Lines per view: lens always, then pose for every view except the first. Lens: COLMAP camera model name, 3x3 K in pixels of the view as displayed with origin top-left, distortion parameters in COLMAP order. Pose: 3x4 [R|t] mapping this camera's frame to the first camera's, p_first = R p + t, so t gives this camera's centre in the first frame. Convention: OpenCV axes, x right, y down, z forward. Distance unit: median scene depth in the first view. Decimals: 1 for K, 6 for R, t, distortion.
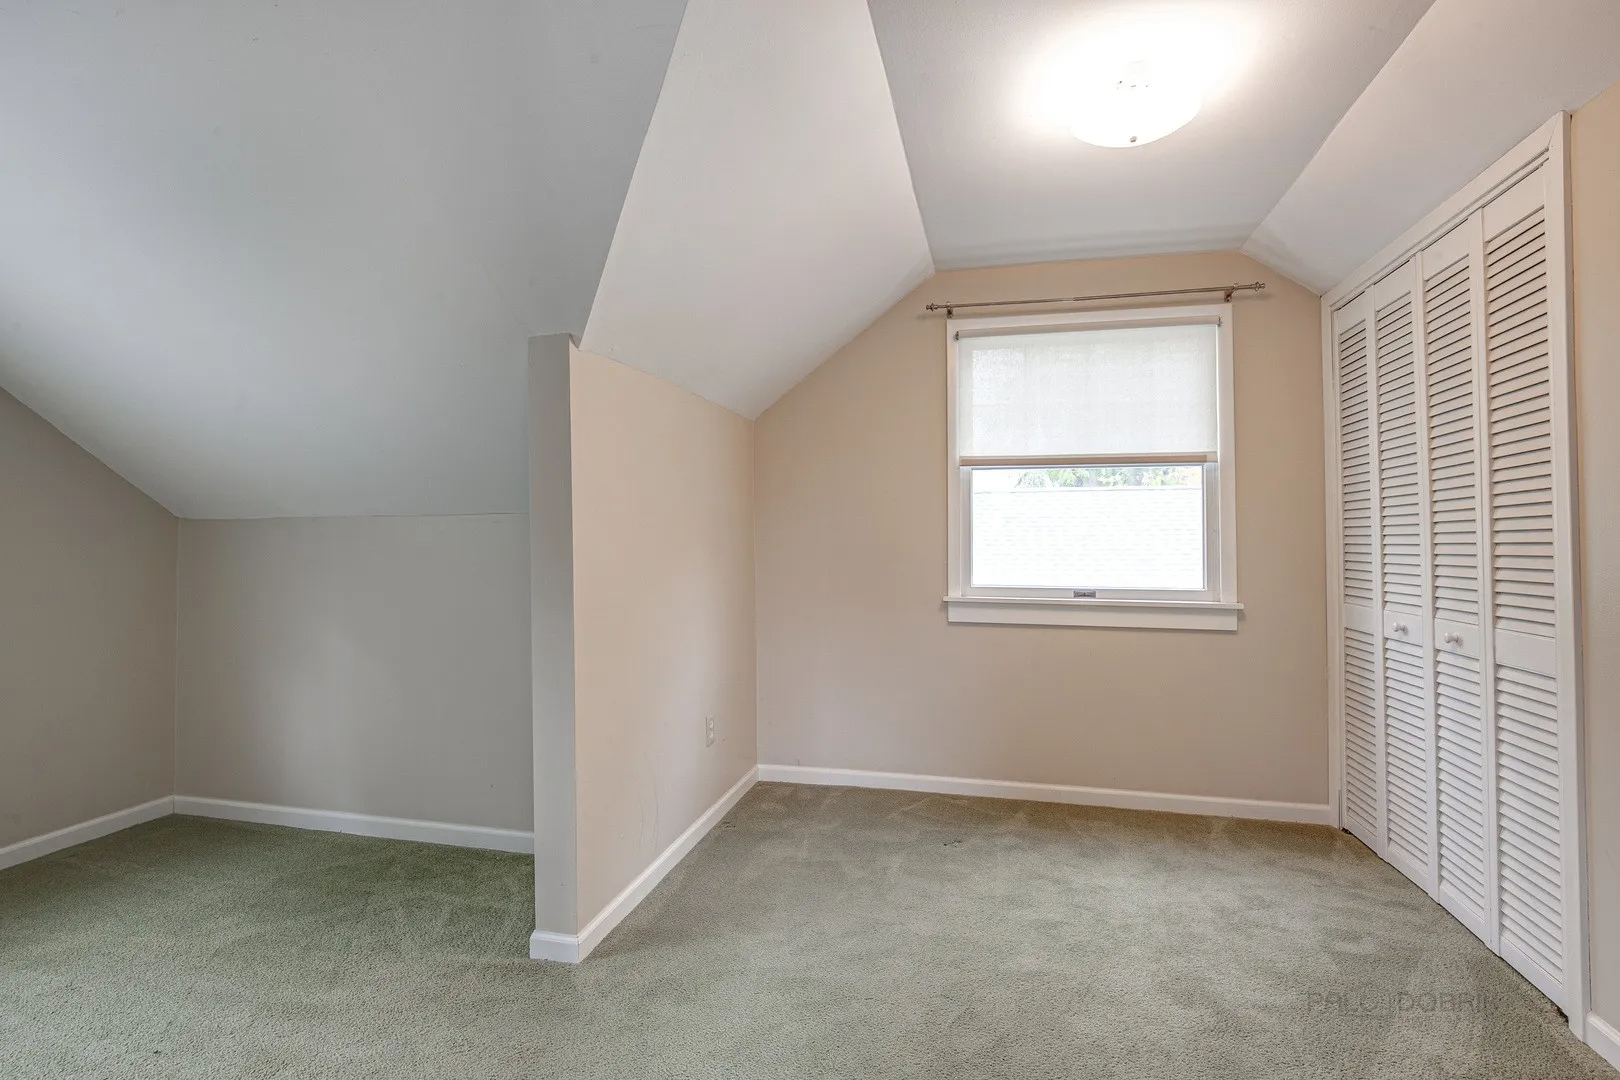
lens RADIAL K [[735.1, 0, 806.4], [0, 735.1, 519.9], [0, 0, 1]] dist [-0.019098, 0.003488]
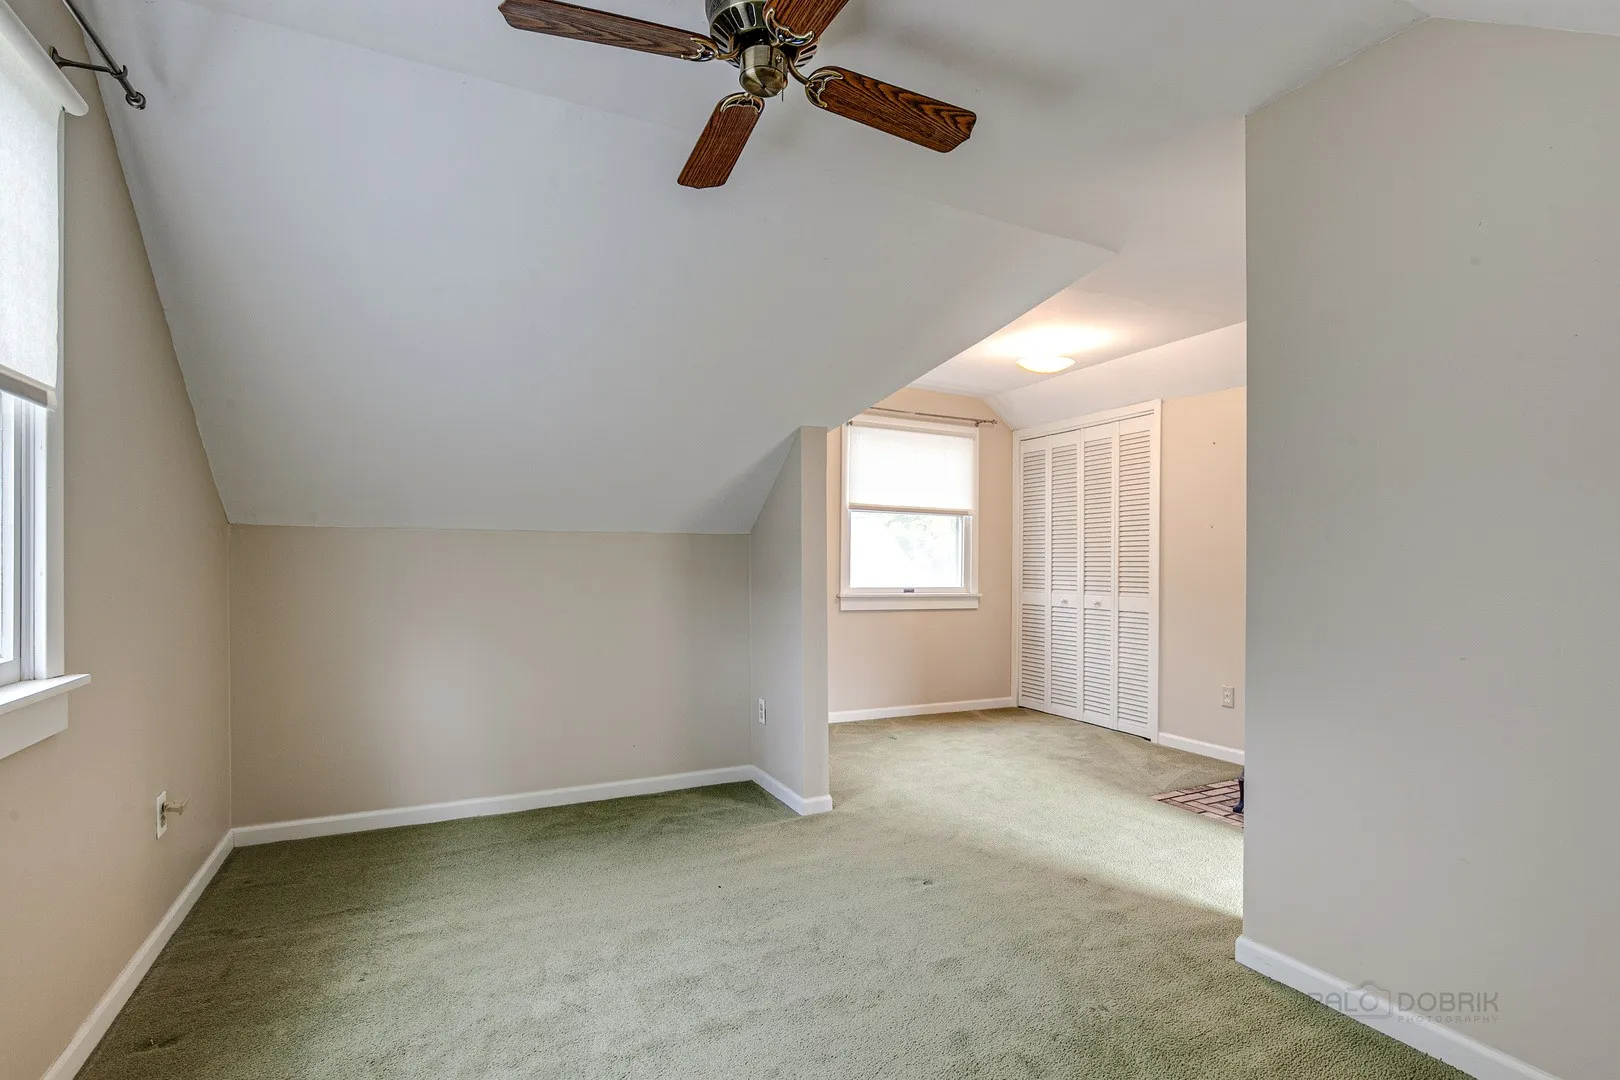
lens RADIAL K [[735.1, 0, 802.8], [0, 735.1, 554.3], [0, 0, 1]] dist [-0.019098, 0.003488]
pose [[0.779221, 0.012957, 0.626616, -0.933404], [-0.028866, 0.999467, 0.015230, 0.001382], [-0.626085, -0.029955, 0.779179, -0.159783]]
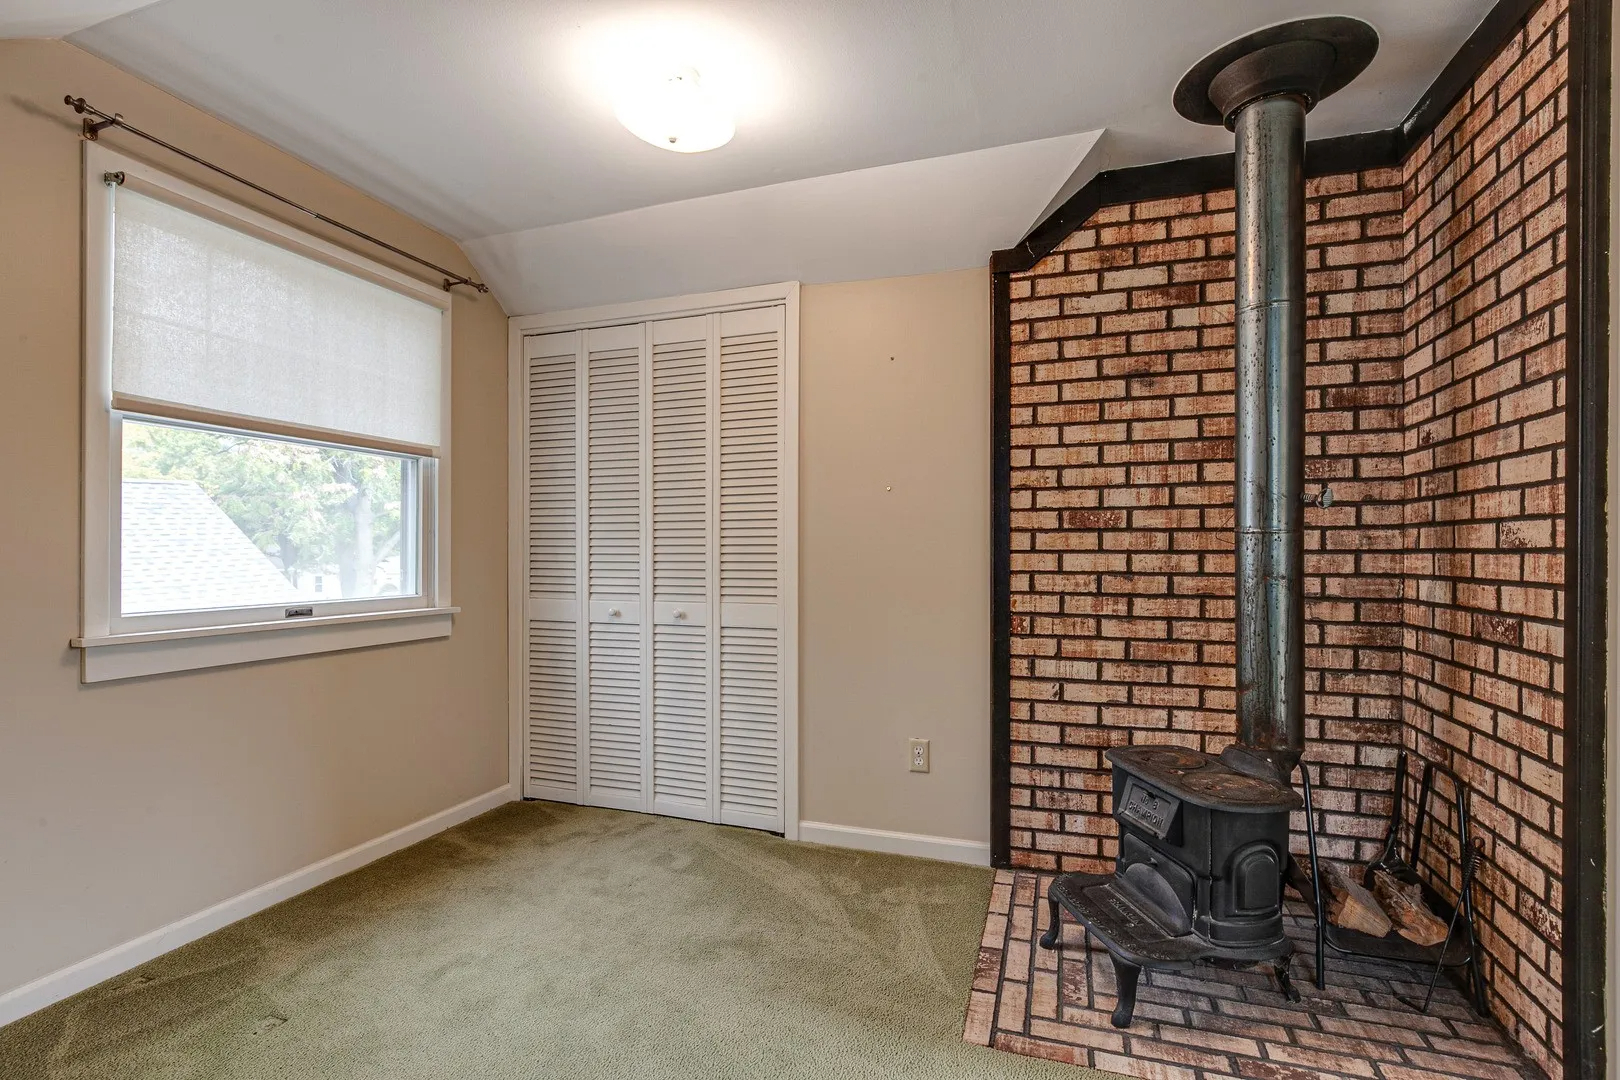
lens RADIAL K [[735.1, 0, 813.6], [0, 735.1, 548.3], [0, 0, 1]] dist [-0.019098, 0.003488]
pose [[0.087797, -0.000991, 0.996138, -0.342397], [-0.032491, 0.999465, 0.003858, 0.017767], [-0.995608, -0.032704, 0.087717, 0.453926]]
